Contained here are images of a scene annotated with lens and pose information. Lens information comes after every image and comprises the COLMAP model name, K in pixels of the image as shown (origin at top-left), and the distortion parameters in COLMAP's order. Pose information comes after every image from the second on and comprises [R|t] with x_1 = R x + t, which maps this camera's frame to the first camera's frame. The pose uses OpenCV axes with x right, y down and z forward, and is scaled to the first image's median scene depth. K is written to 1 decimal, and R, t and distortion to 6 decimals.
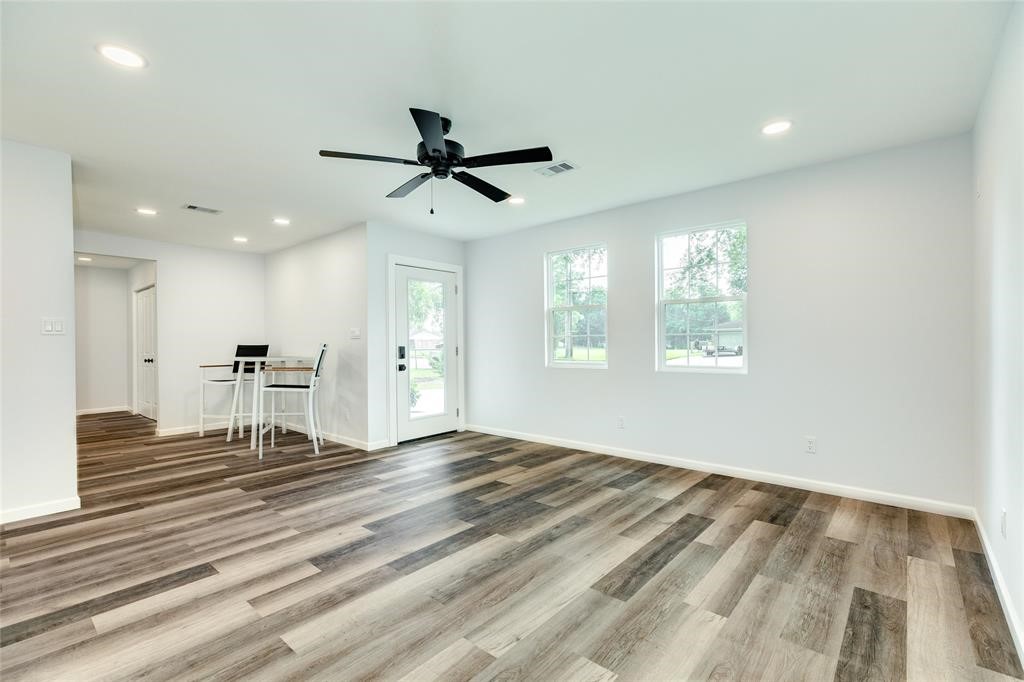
lens RADIAL K [[445.9, 0, 512.0], [0, 445.9, 341.0], [0, 0, 1]] dist [0.000355, 0.000092]
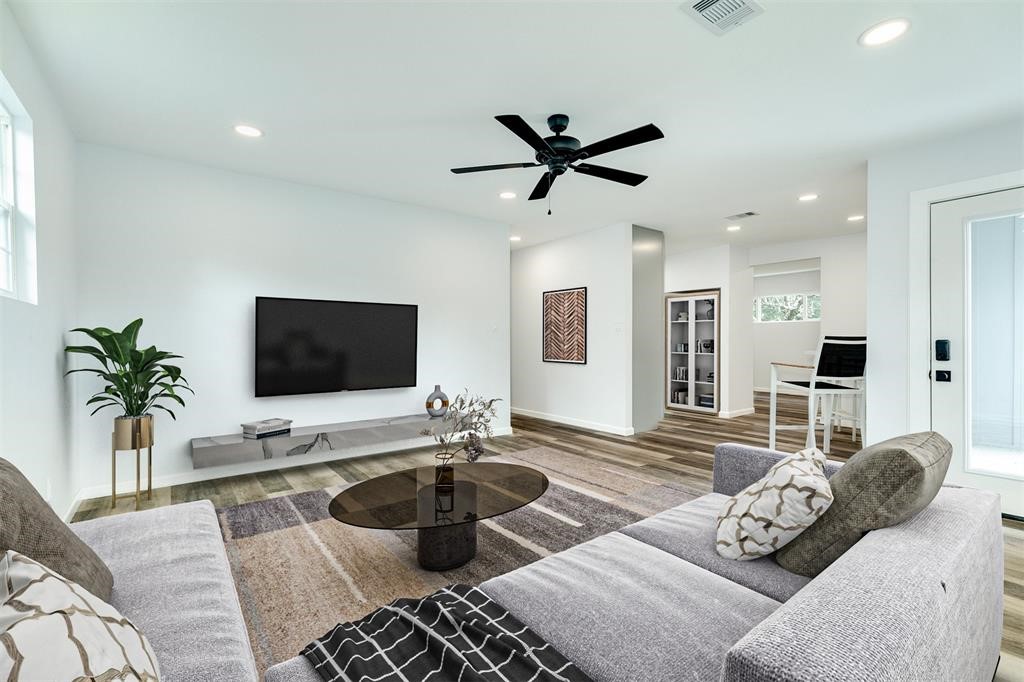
lens RADIAL K [[458.4, 0, 500.1], [0, 458.4, 340.8], [0, 0, 1]] dist [0.001525, 0.000465]
pose [[-0.225433, 0.014381, -0.974153, 0.672038], [0.017416, 0.999791, 0.010729, -0.004462], [0.974103, -0.014547, -0.225636, 0.801376]]
